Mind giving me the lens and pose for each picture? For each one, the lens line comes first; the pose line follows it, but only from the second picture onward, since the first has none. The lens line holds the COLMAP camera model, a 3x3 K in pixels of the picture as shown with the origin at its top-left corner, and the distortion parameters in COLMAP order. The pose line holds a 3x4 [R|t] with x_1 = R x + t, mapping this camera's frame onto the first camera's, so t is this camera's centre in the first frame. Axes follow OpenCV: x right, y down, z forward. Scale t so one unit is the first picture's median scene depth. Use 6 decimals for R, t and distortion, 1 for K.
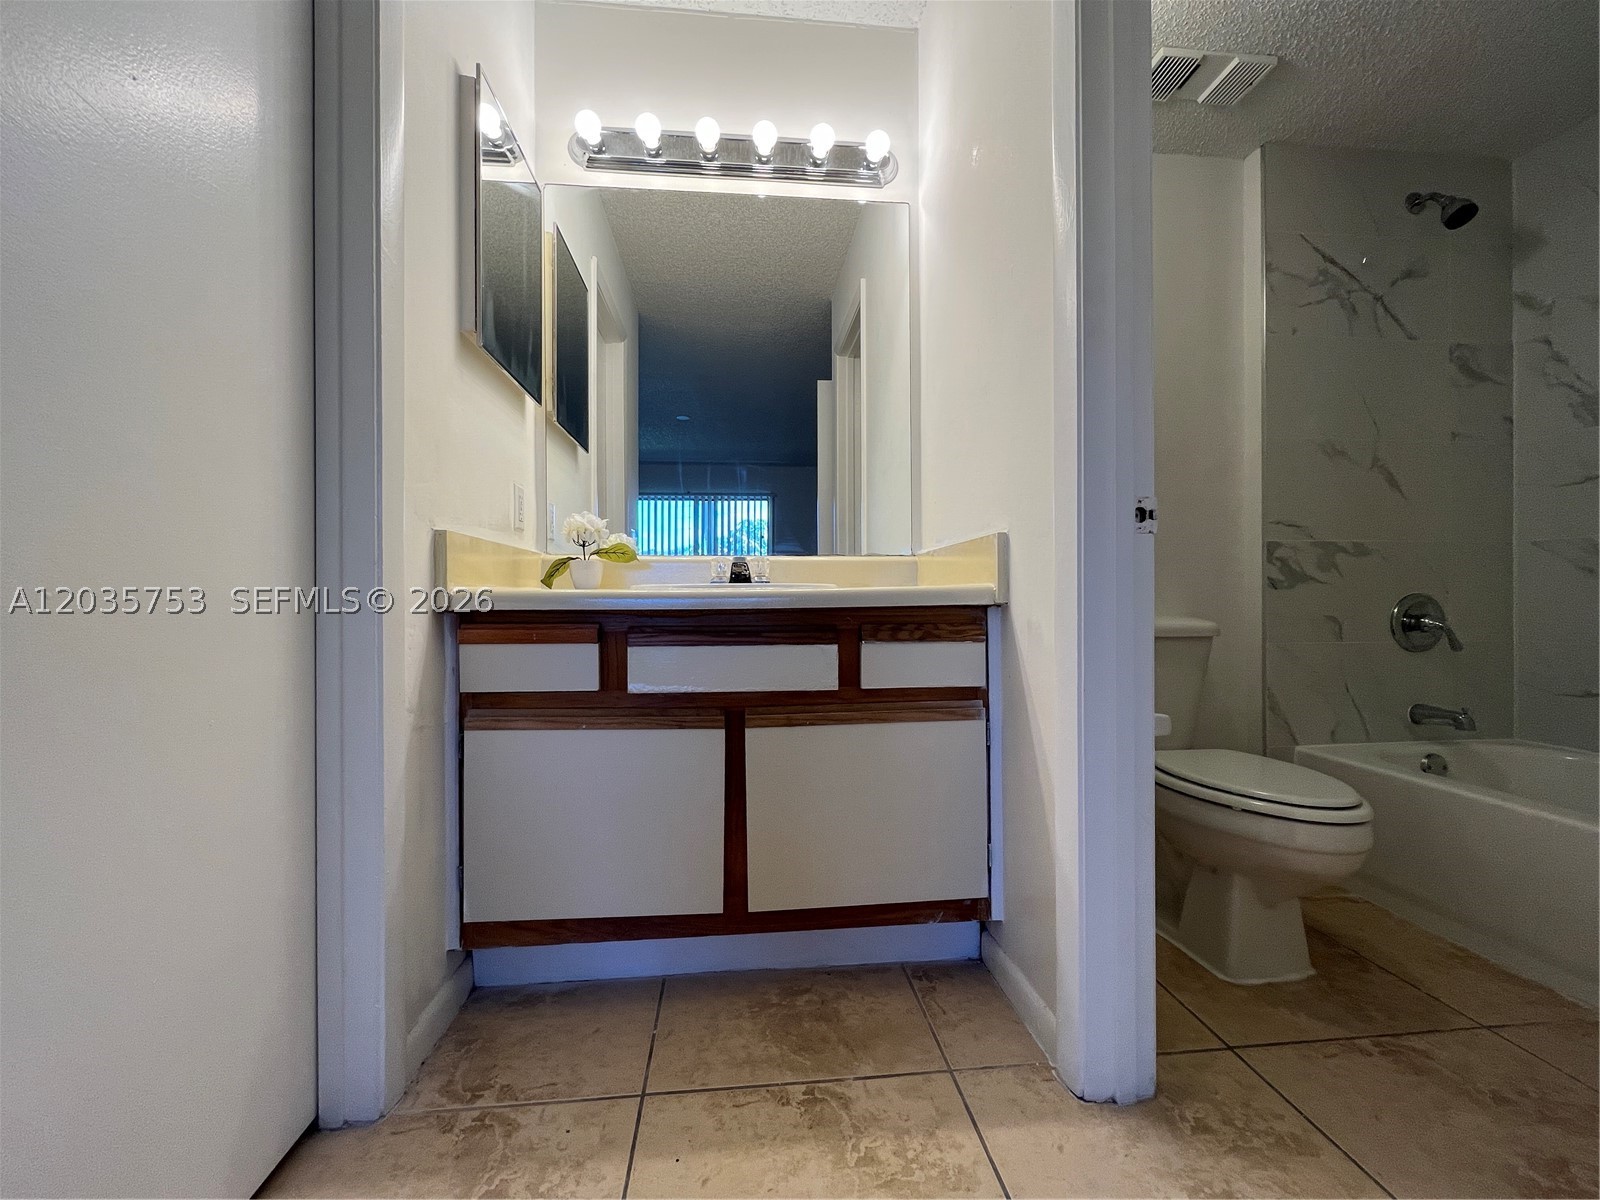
lens RADIAL K [[652.4, 0, 793.8], [0, 652.4, 605.8], [0, 0, 1]] dist [-0.002905, -0.000591]
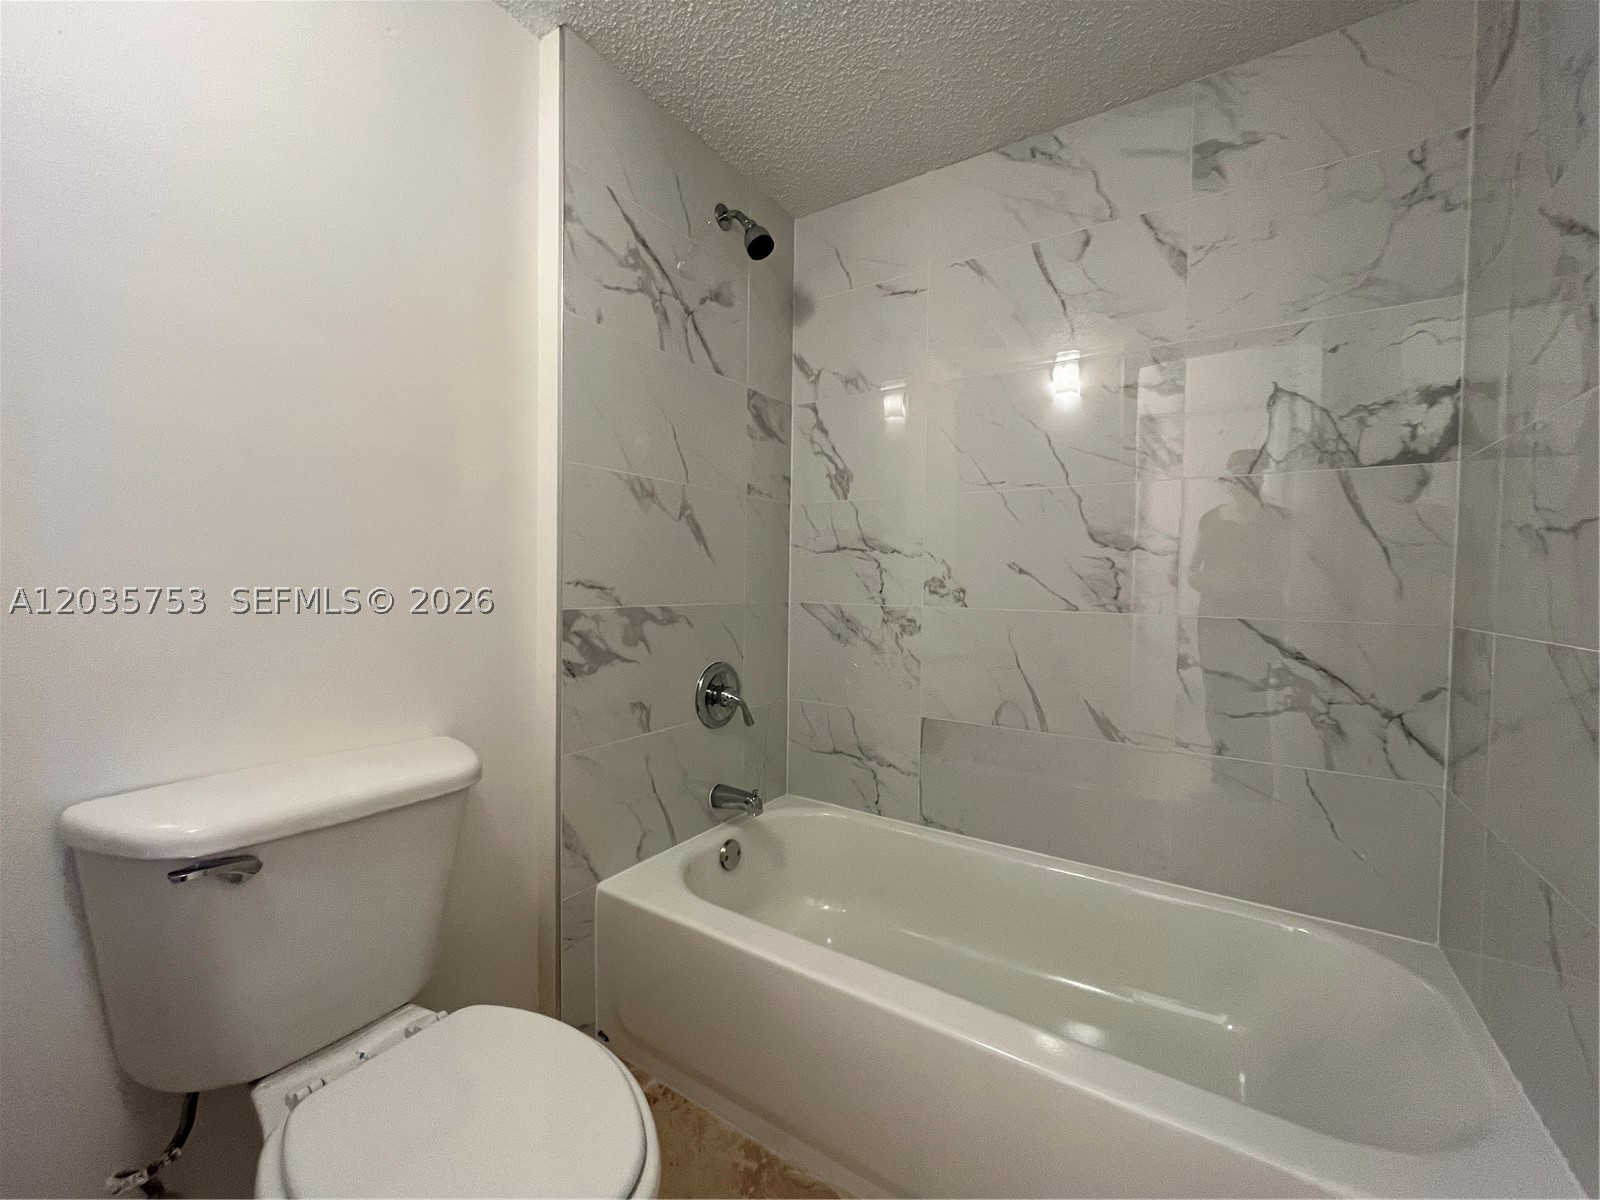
lens RADIAL K [[652.4, 0, 802.4], [0, 652.4, 606.4], [0, 0, 1]] dist [-0.002905, -0.000591]
pose [[0.626777, -0.016271, 0.779029, 0.340610], [-0.016425, 0.999284, 0.034087, -0.130447], [-0.779026, -0.034160, 0.626060, 0.358868]]
